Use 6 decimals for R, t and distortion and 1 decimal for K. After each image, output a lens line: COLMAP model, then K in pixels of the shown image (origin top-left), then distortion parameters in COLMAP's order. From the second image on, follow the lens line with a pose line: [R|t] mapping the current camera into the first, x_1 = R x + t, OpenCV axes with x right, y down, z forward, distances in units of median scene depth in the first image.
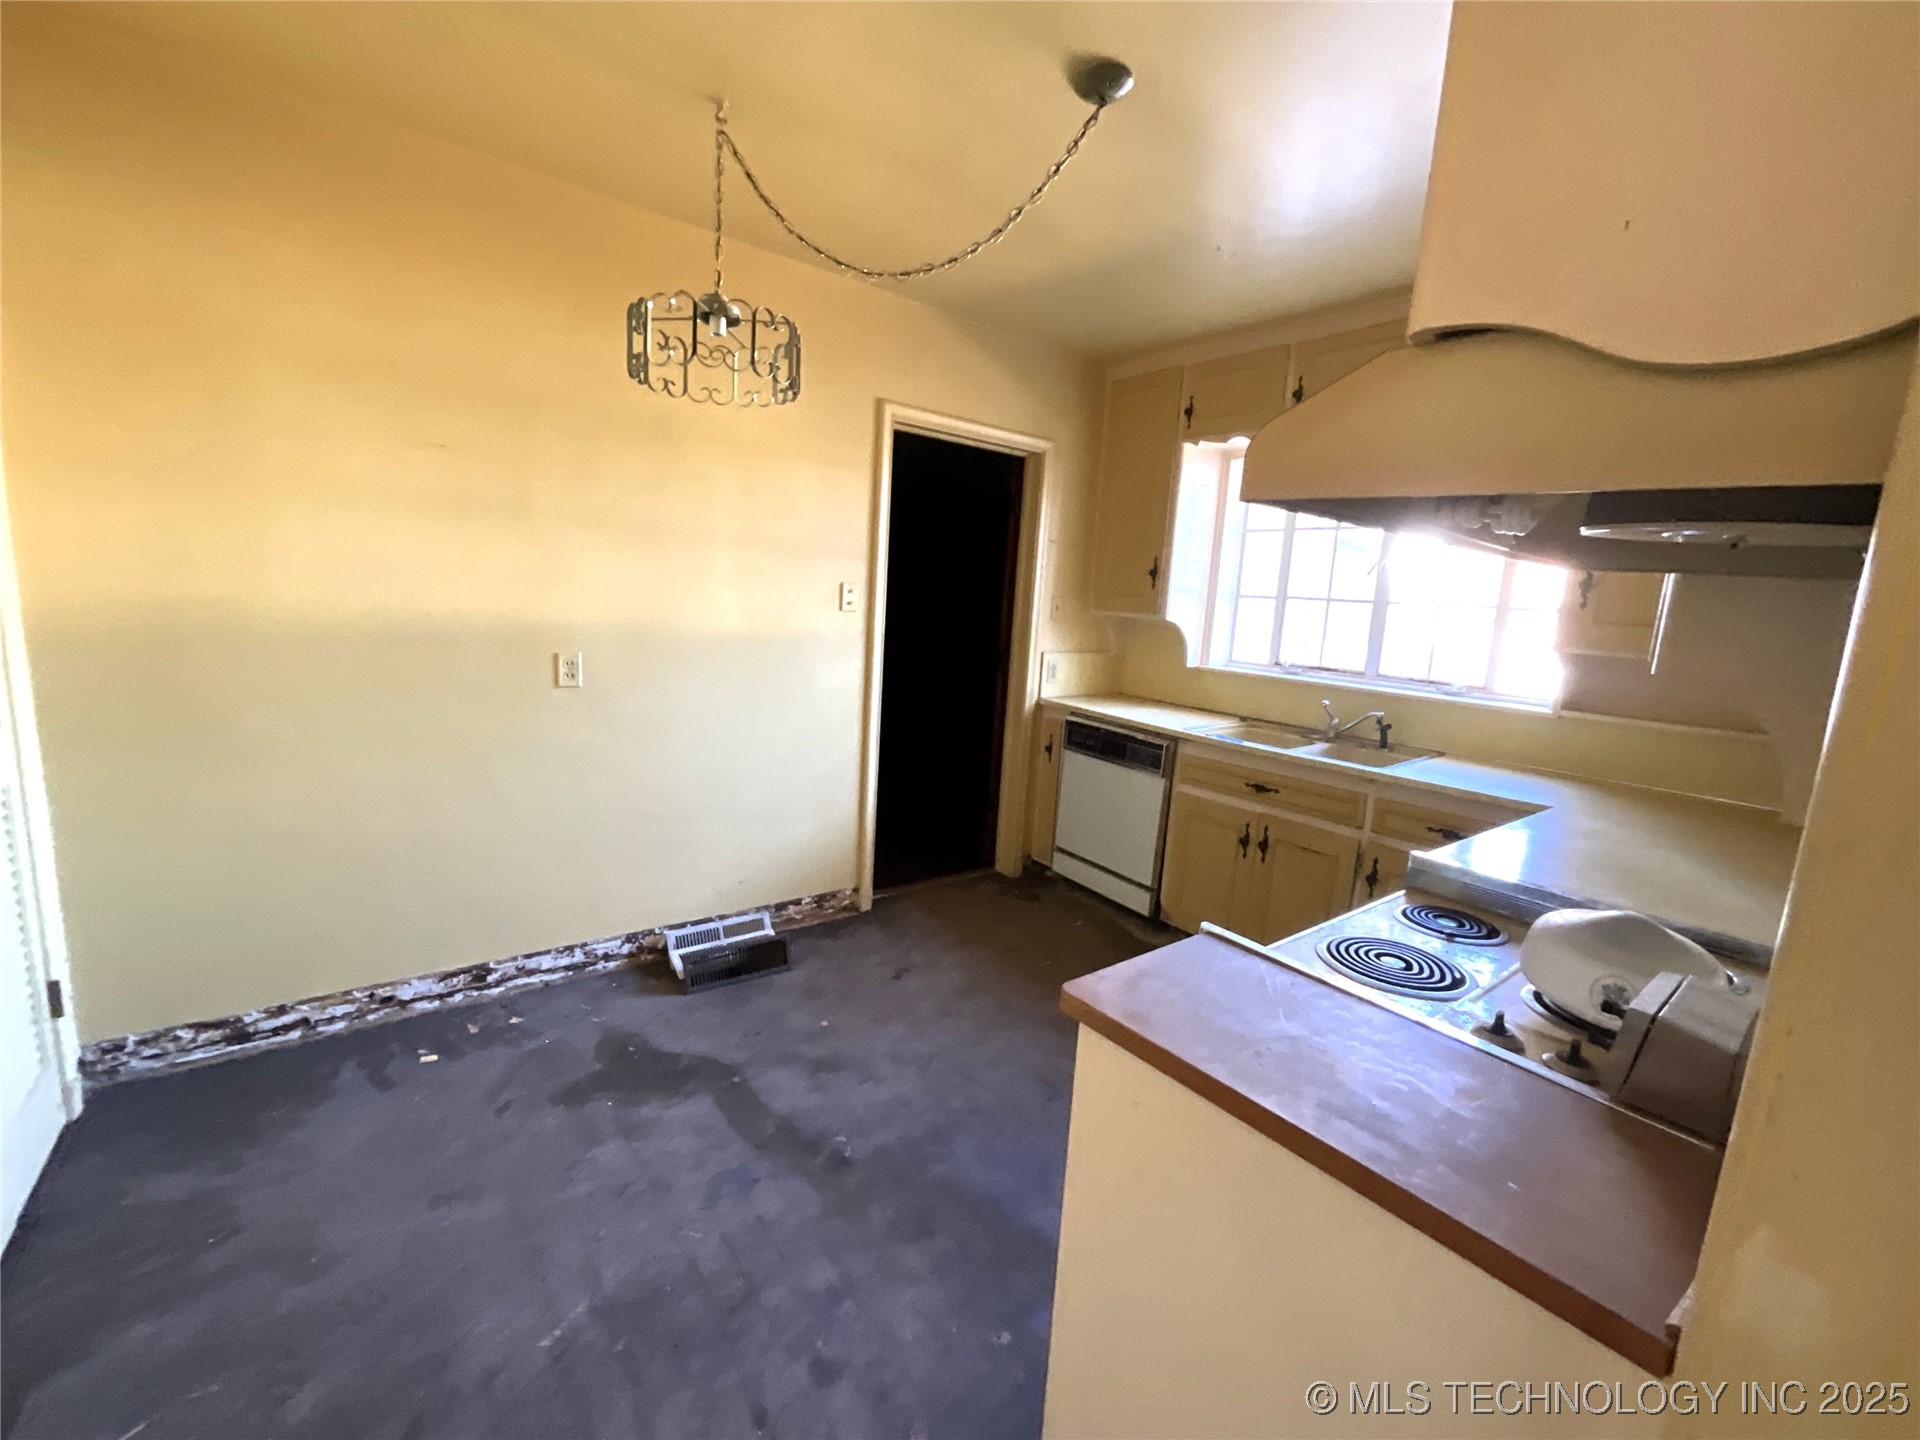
lens RADIAL K [[787.0, 0, 960.0], [0, 787.0, 720.0], [0, 0, 1]] dist [-0.000233, 0.000759]
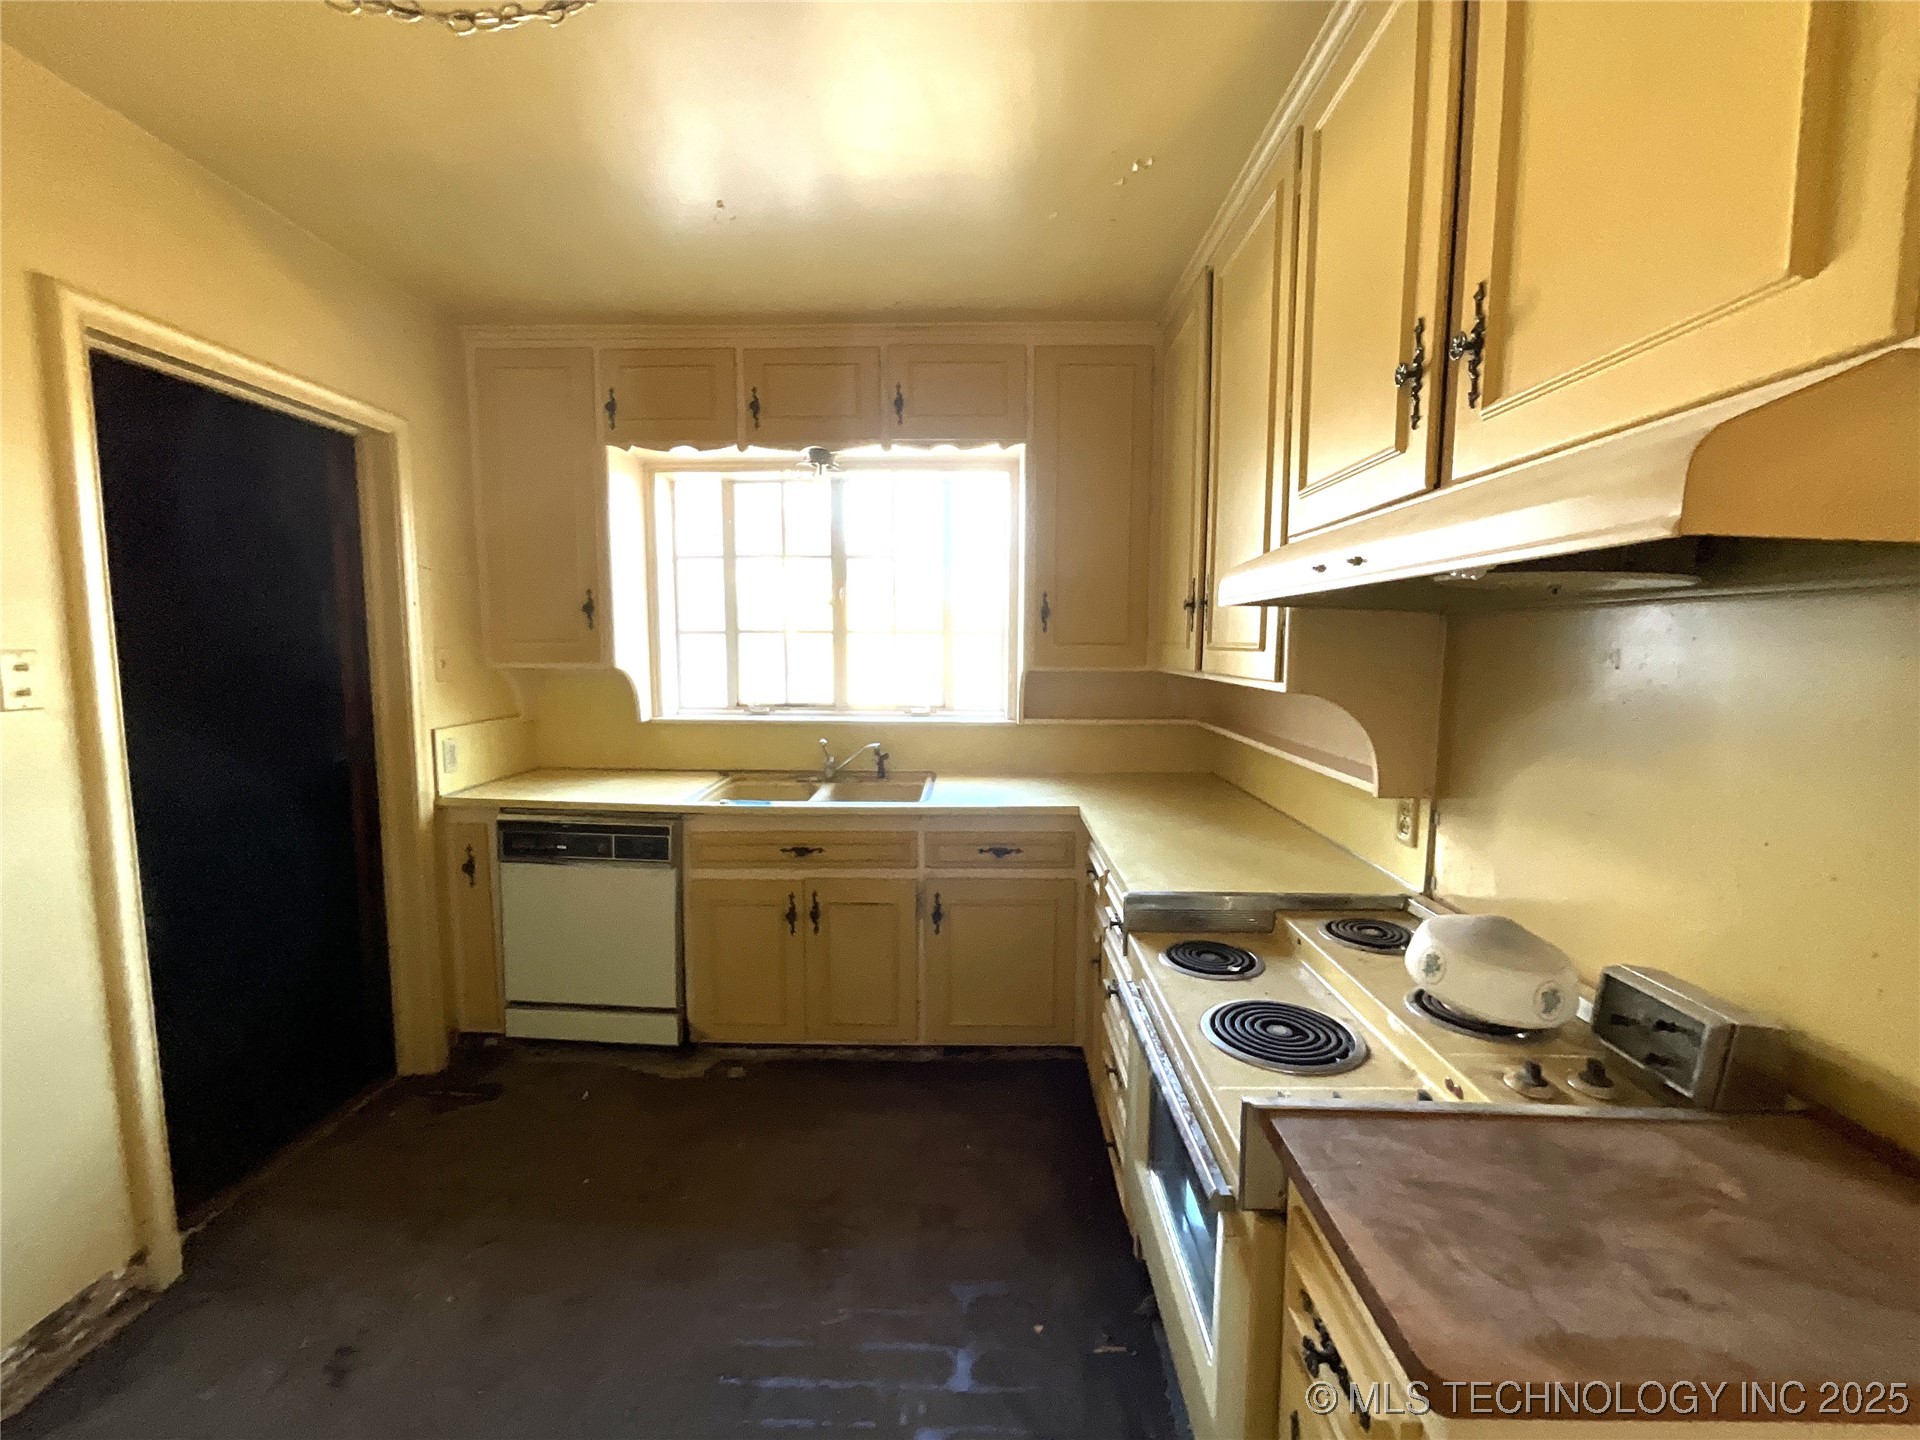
lens RADIAL K [[787.0, 0, 960.0], [0, 787.0, 720.0], [0, 0, 1]] dist [-0.000233, 0.000759]
pose [[0.638264, -0.135435, 0.757810, -0.131500], [0.158556, 0.986424, 0.042749, -0.058749], [-0.753312, 0.092870, 0.651073, 0.248830]]
